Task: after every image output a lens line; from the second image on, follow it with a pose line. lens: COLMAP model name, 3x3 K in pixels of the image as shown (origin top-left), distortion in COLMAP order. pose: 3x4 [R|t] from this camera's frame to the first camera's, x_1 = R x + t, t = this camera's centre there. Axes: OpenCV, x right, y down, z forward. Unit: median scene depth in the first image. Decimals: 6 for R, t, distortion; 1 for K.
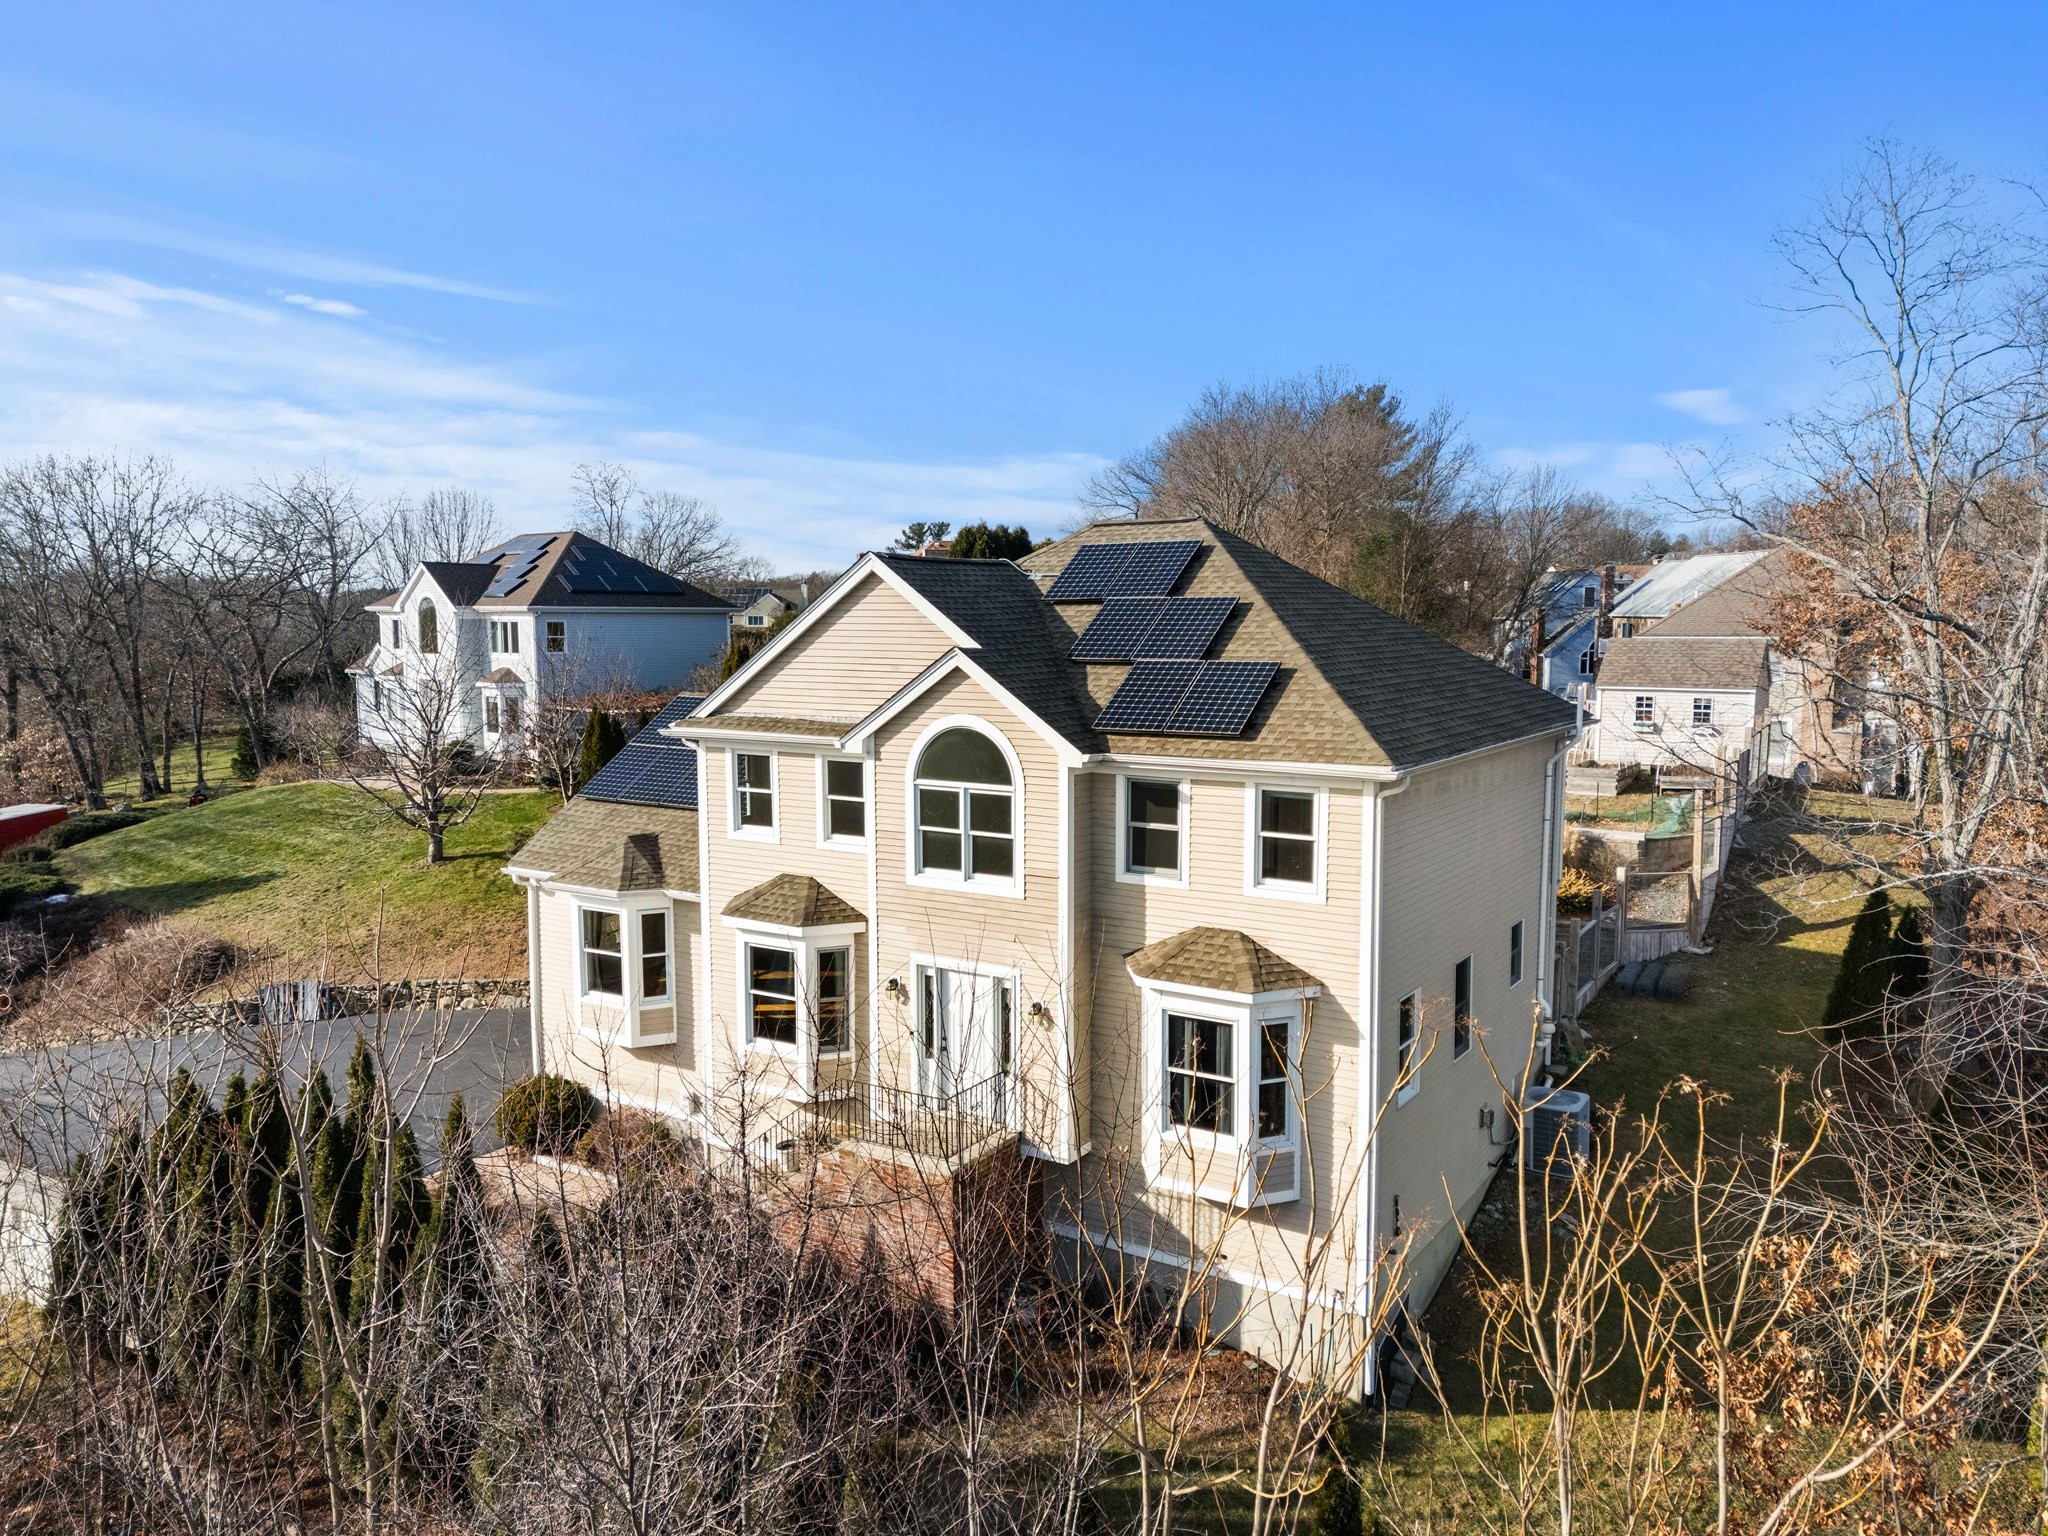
lens RADIAL K [[1481.2, 0, 1021.8], [0, 1481.2, 774.2], [0, 0, 1]] dist [0.099411, -0.092971]
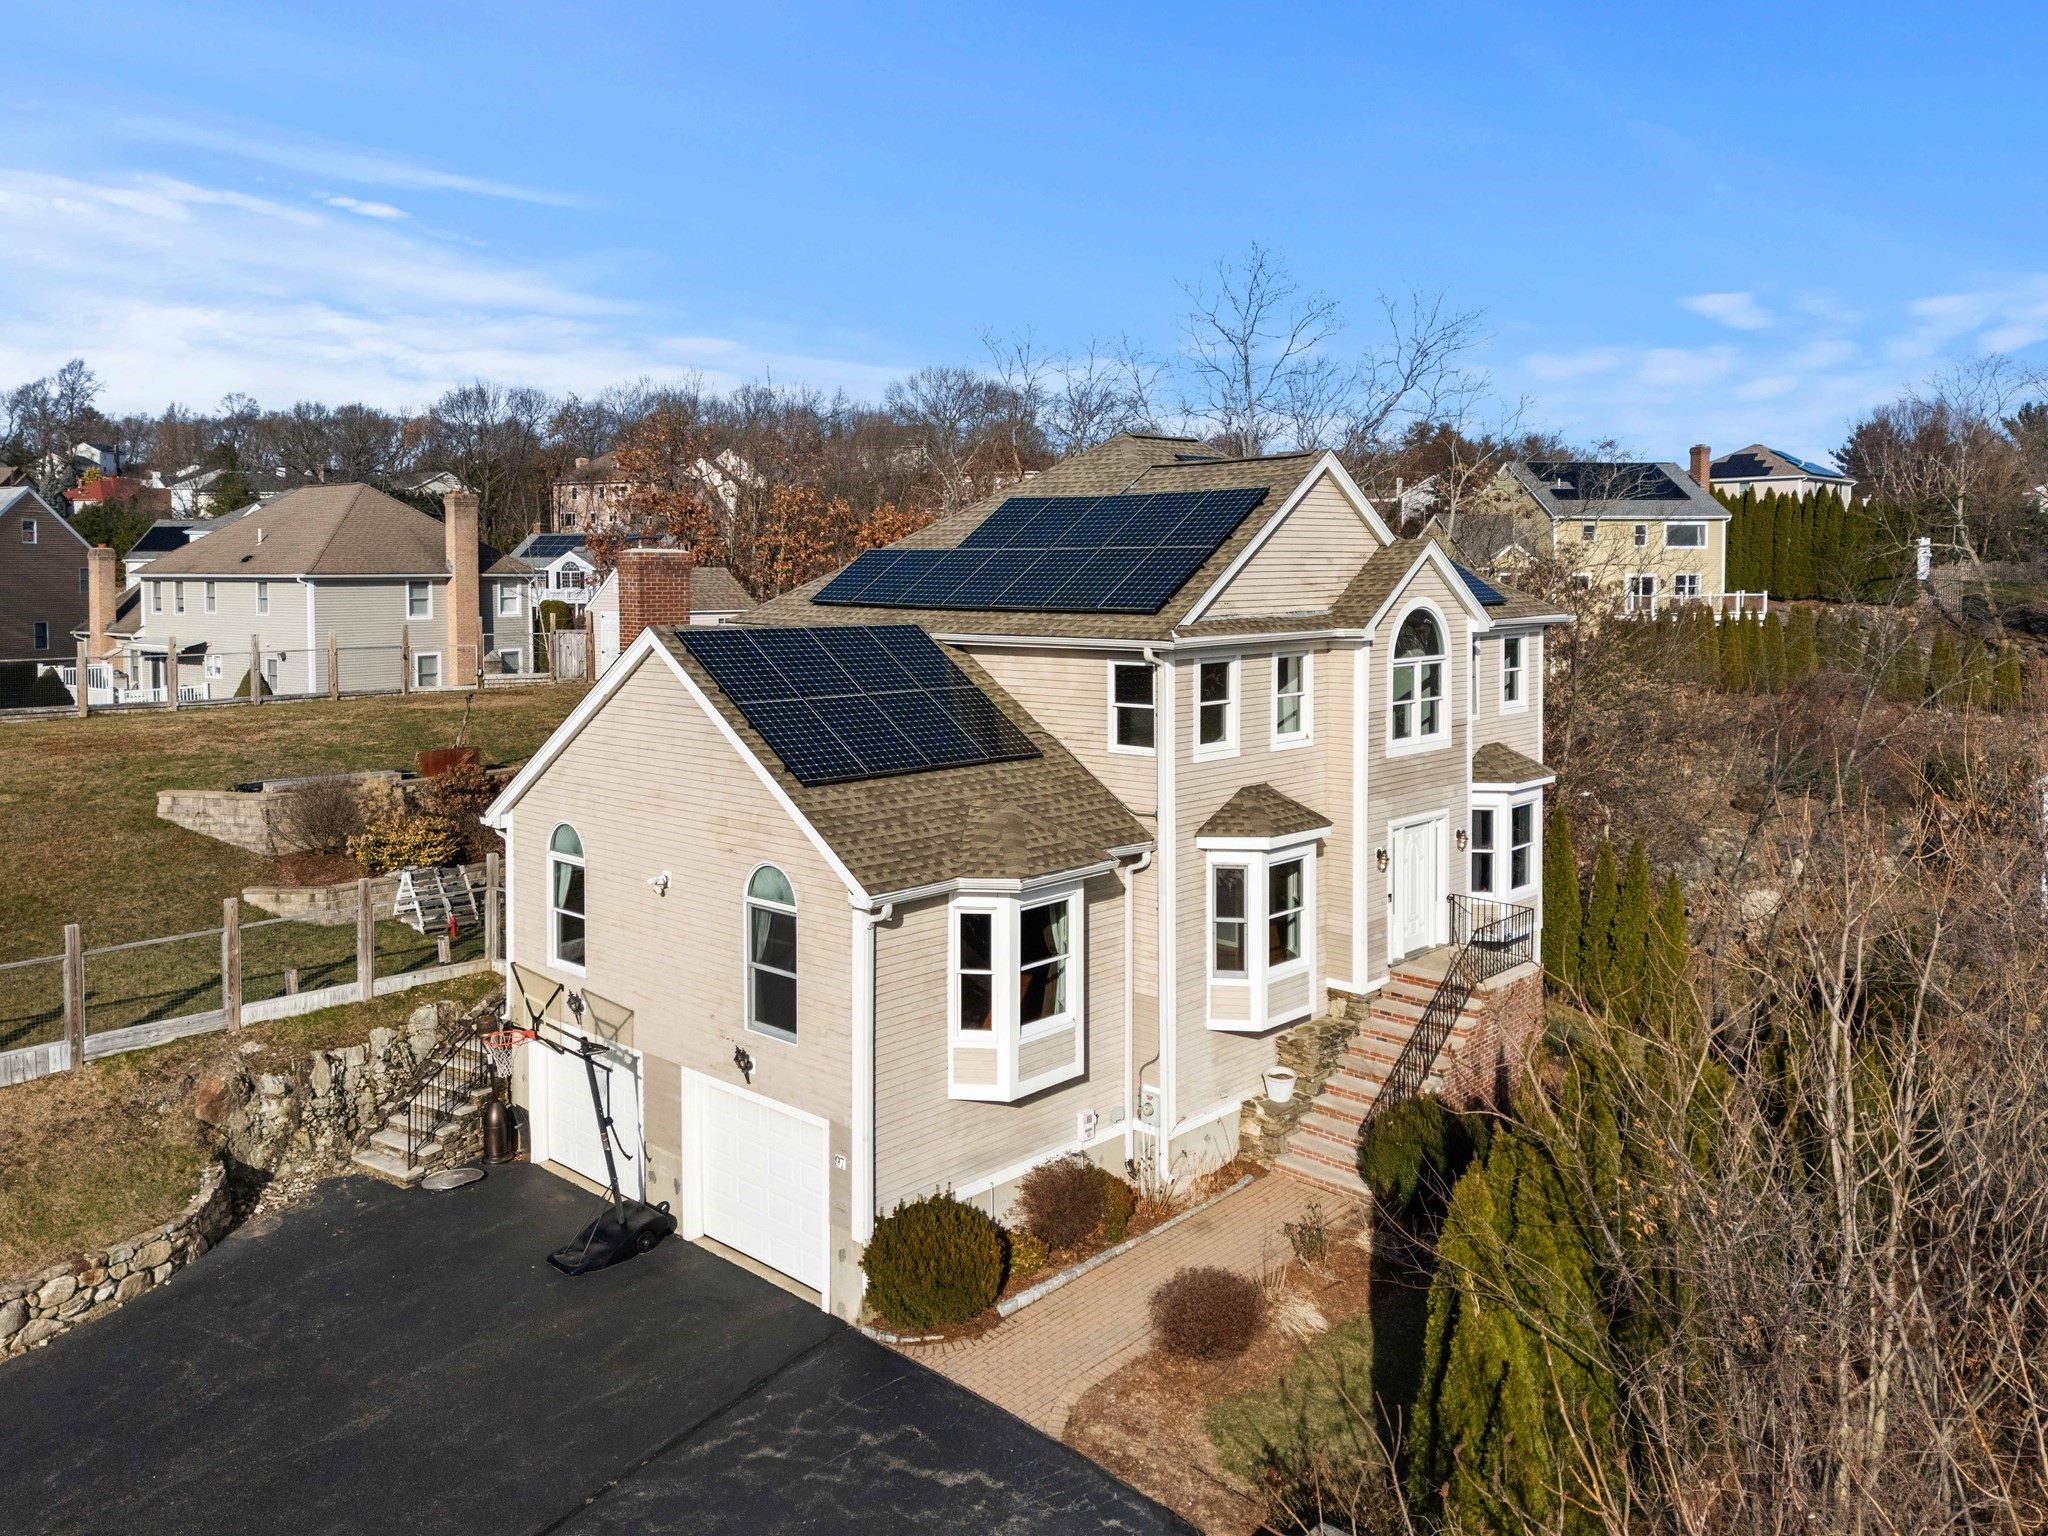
lens RADIAL K [[1541.0, 0, 1023.0], [0, 1541.0, 640.1], [0, 0, 1]] dist [0.095677, -0.095673]
pose [[0.180269, -0.045442, 0.982567, -1.246422], [0.109987, 0.993599, 0.025773, -0.070293], [-0.977449, 0.103423, 0.184113, 1.049839]]
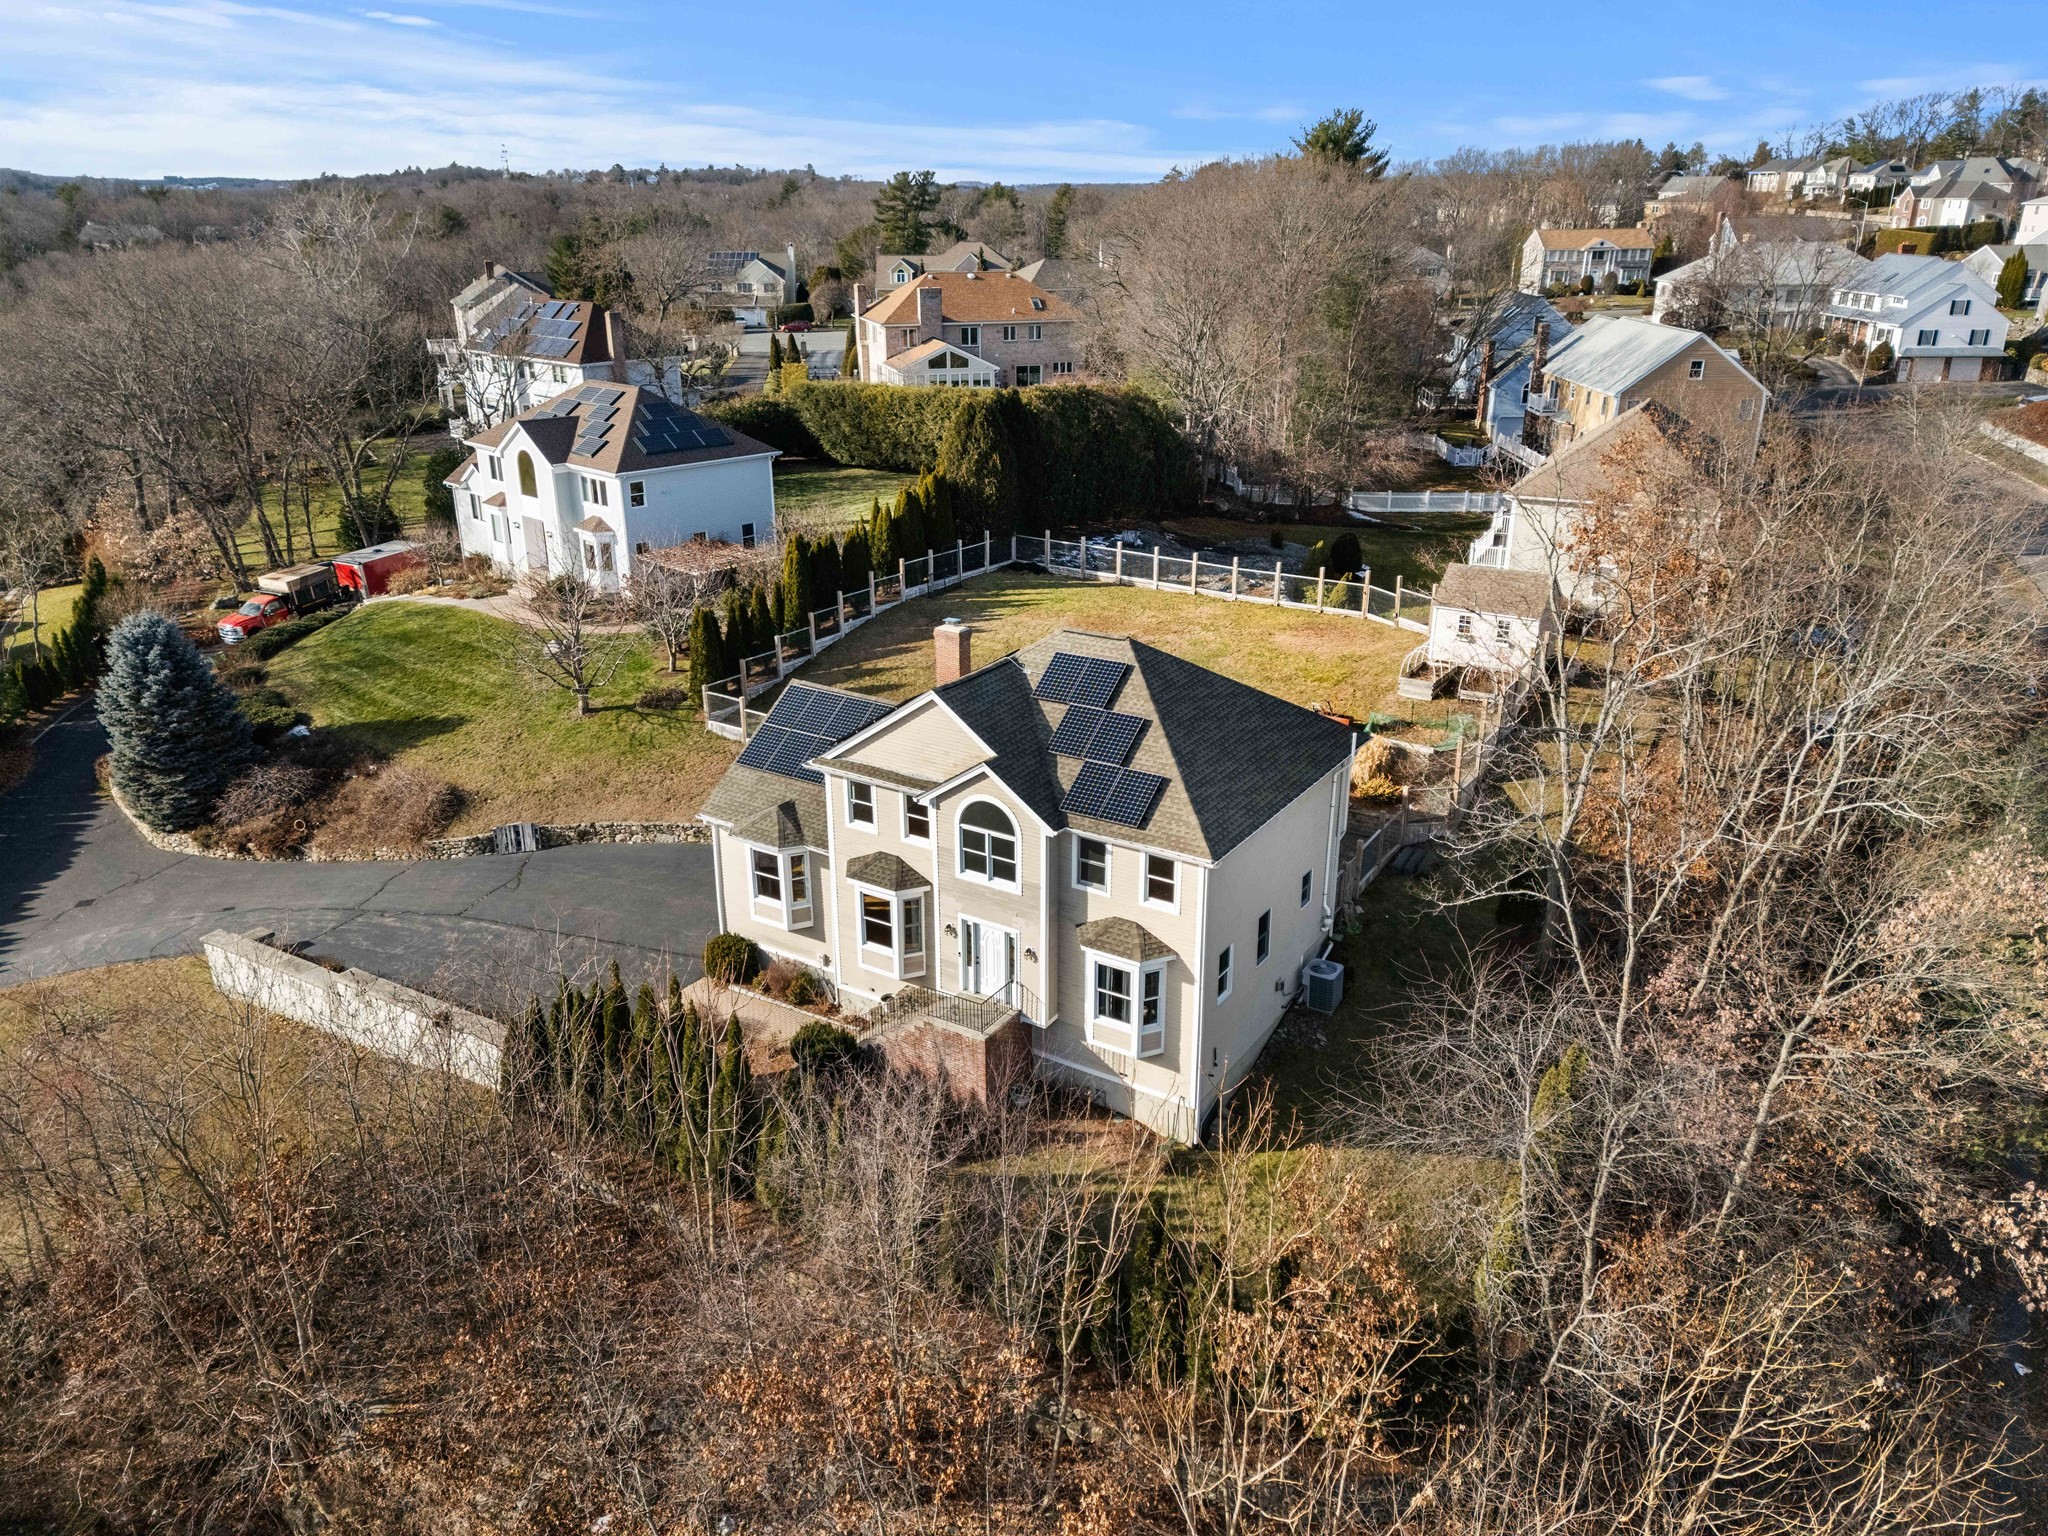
lens RADIAL K [[1481.2, 0, 1021.8], [0, 1481.2, 774.2], [0, 0, 1]] dist [0.099411, -0.092971]
pose [[0.999959, -0.004848, 0.007627, -0.011003], [0.002697, 0.965580, 0.260094, -0.513662], [-0.008625, -0.260063, 0.965553, -0.698030]]
